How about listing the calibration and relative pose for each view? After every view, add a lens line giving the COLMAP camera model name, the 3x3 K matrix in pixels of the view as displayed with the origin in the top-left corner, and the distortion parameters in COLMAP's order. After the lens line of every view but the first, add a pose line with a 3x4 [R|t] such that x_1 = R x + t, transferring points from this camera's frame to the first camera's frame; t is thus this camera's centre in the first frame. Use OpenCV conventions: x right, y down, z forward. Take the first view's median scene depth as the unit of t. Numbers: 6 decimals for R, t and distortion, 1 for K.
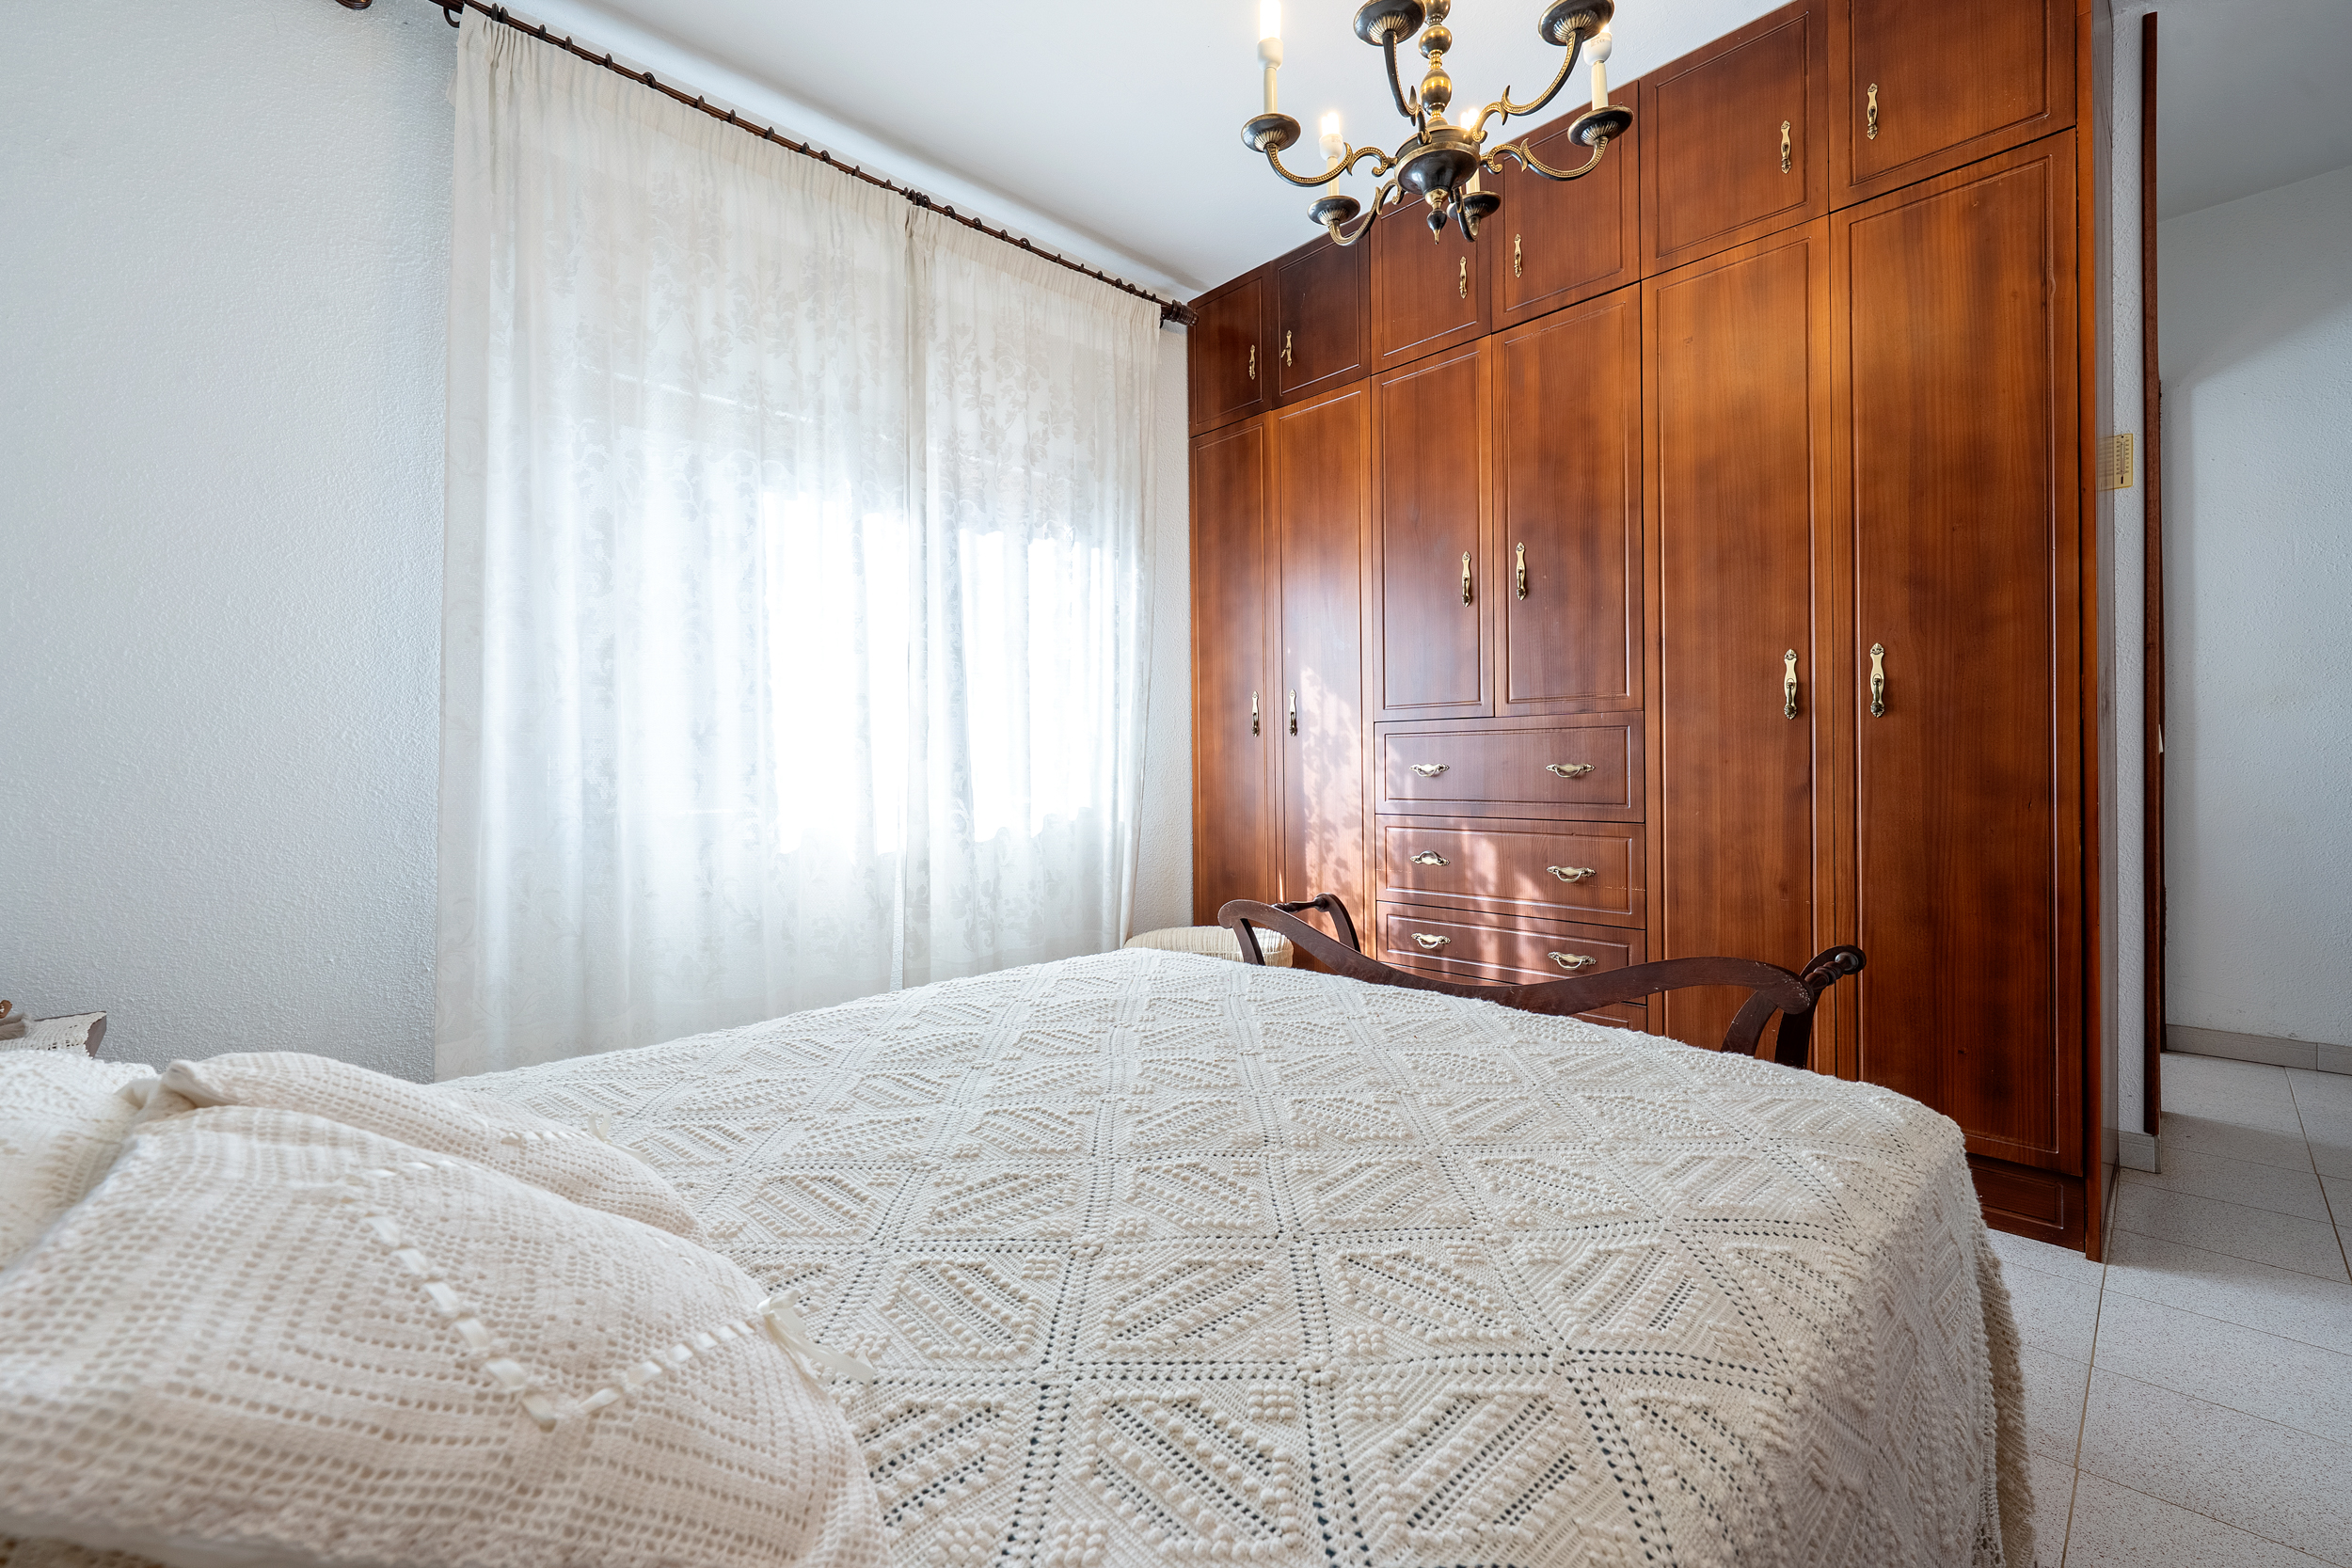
lens RADIAL K [[986.0, 0, 1176.0], [0, 986.0, 784.0], [0, 0, 1]] dist [-0.001443, -0.000095]
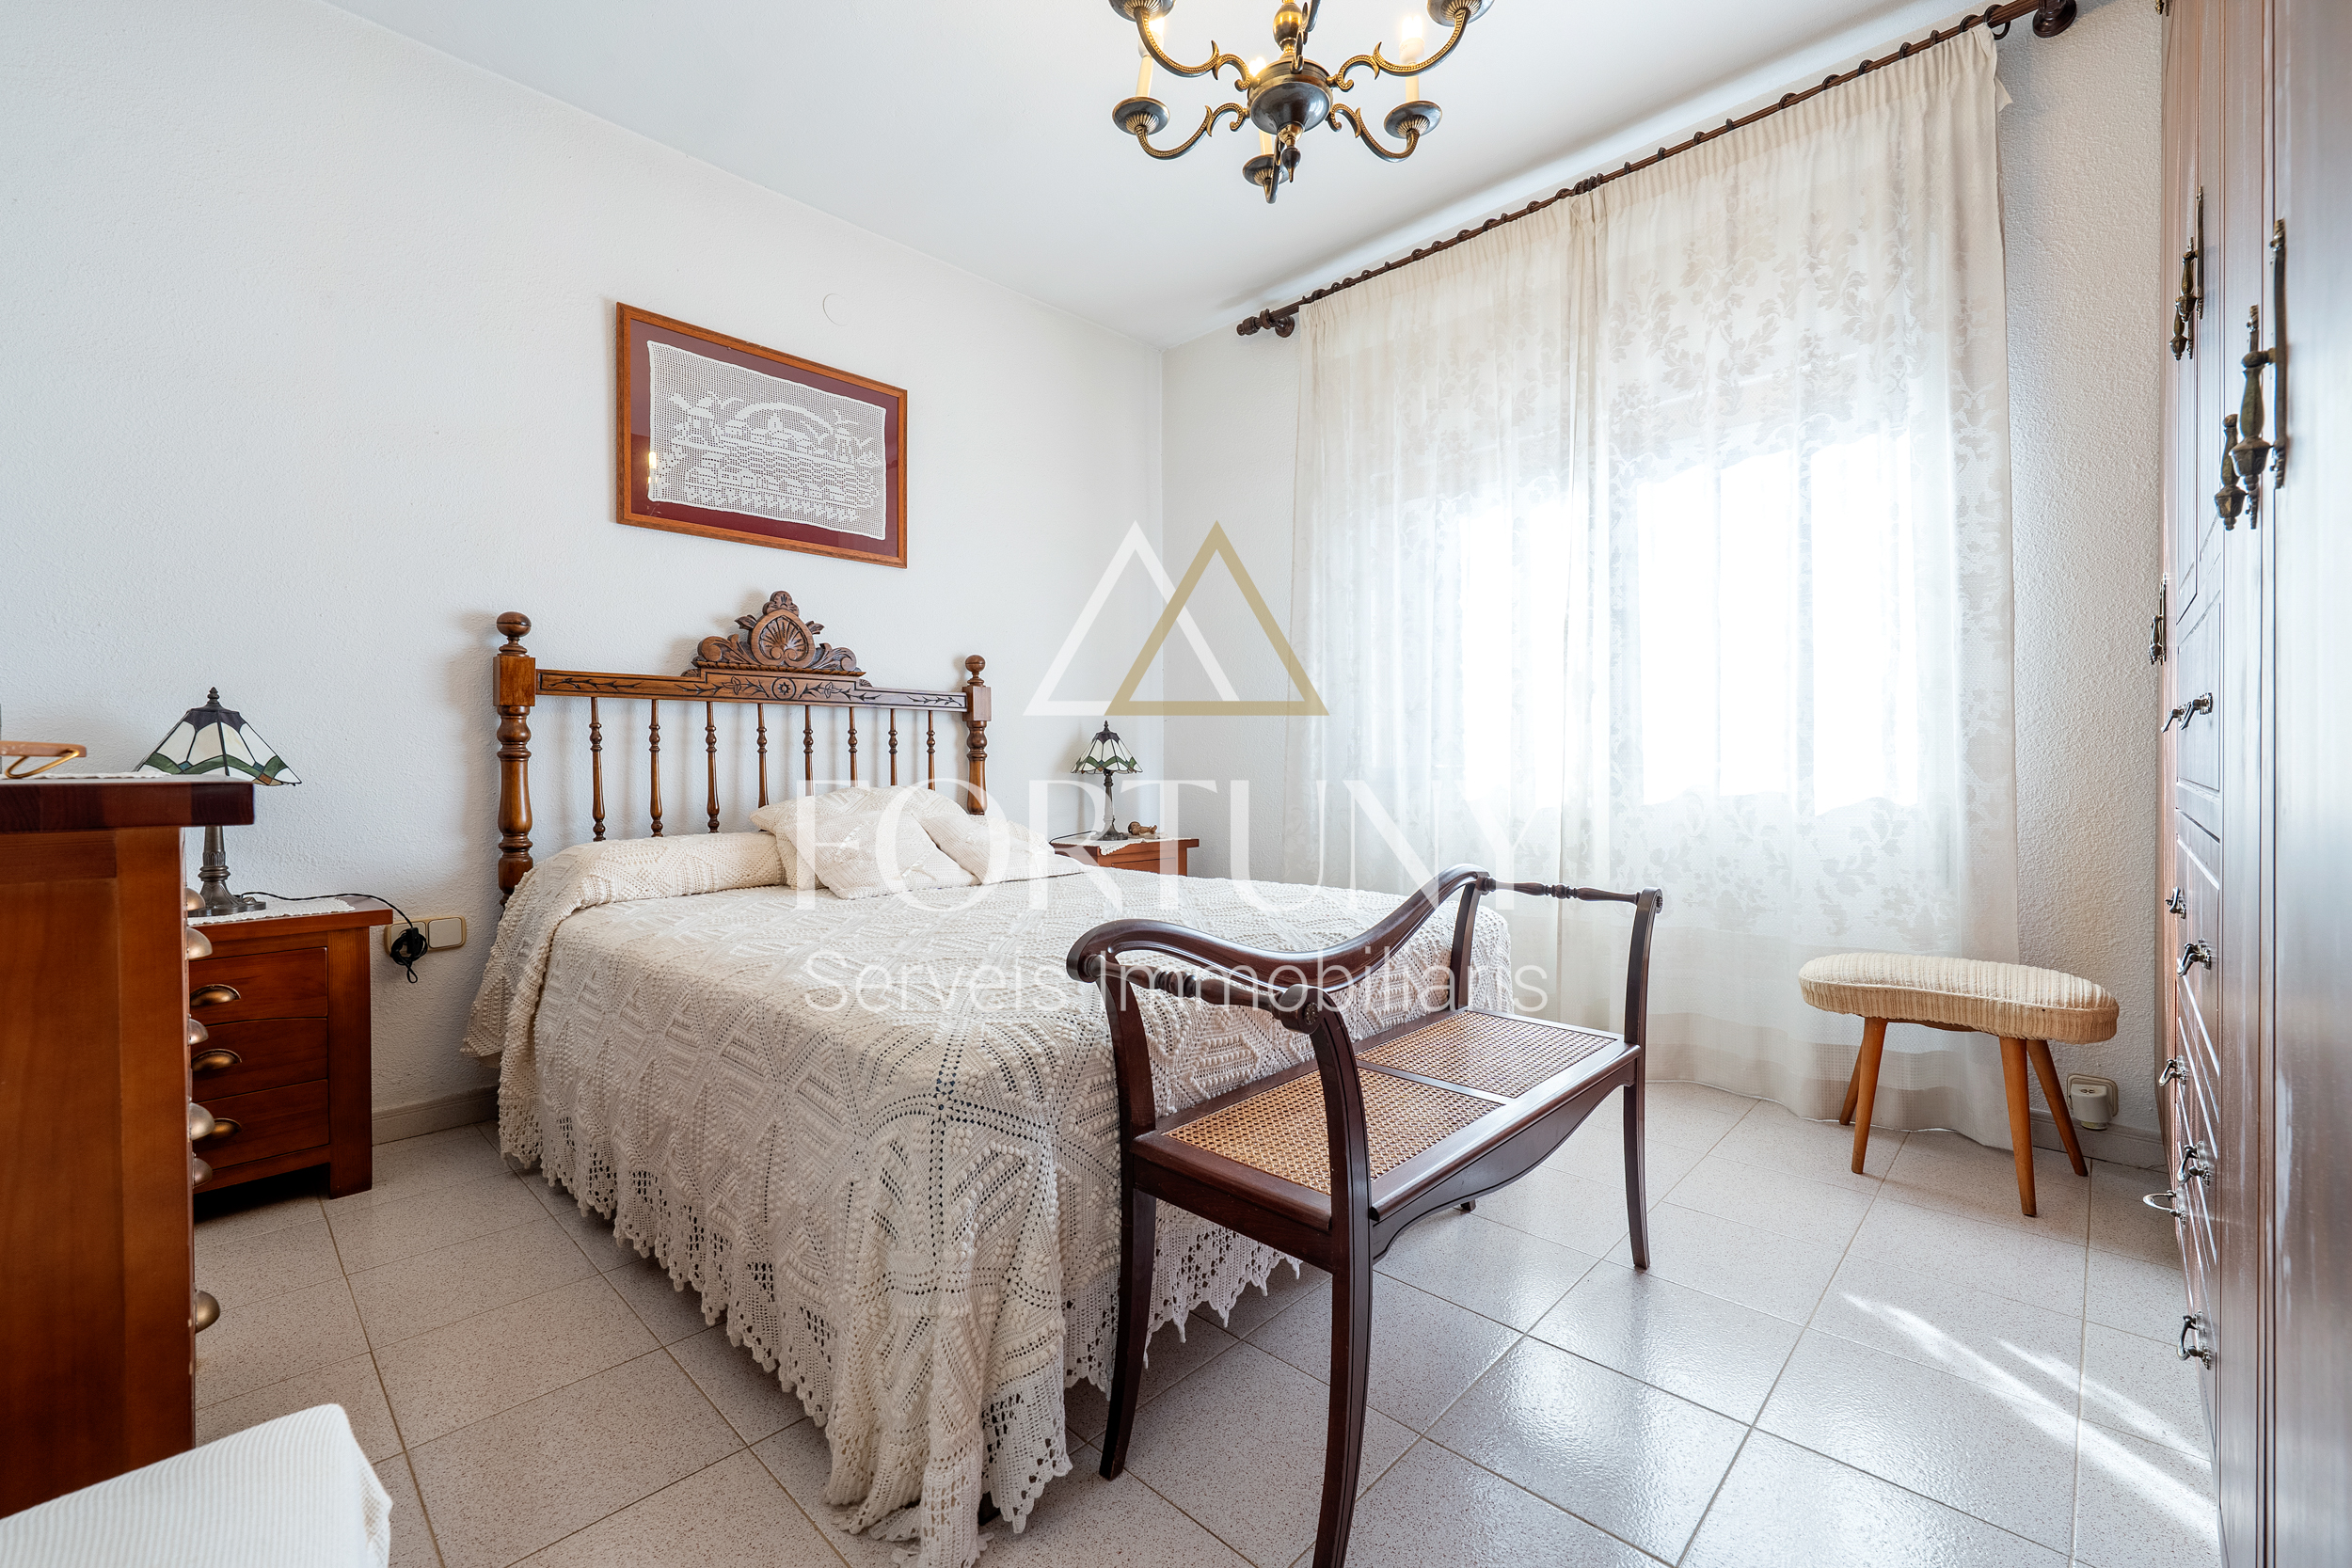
lens RADIAL K [[986.0, 0, 1176.0], [0, 986.0, 784.0], [0, 0, 1]] dist [-0.001443, -0.000095]
pose [[0.049602, 0.021831, -0.998530, 0.776435], [0.001618, 0.999758, 0.021939, 0.019443], [0.998768, -0.002704, 0.049554, 0.507665]]
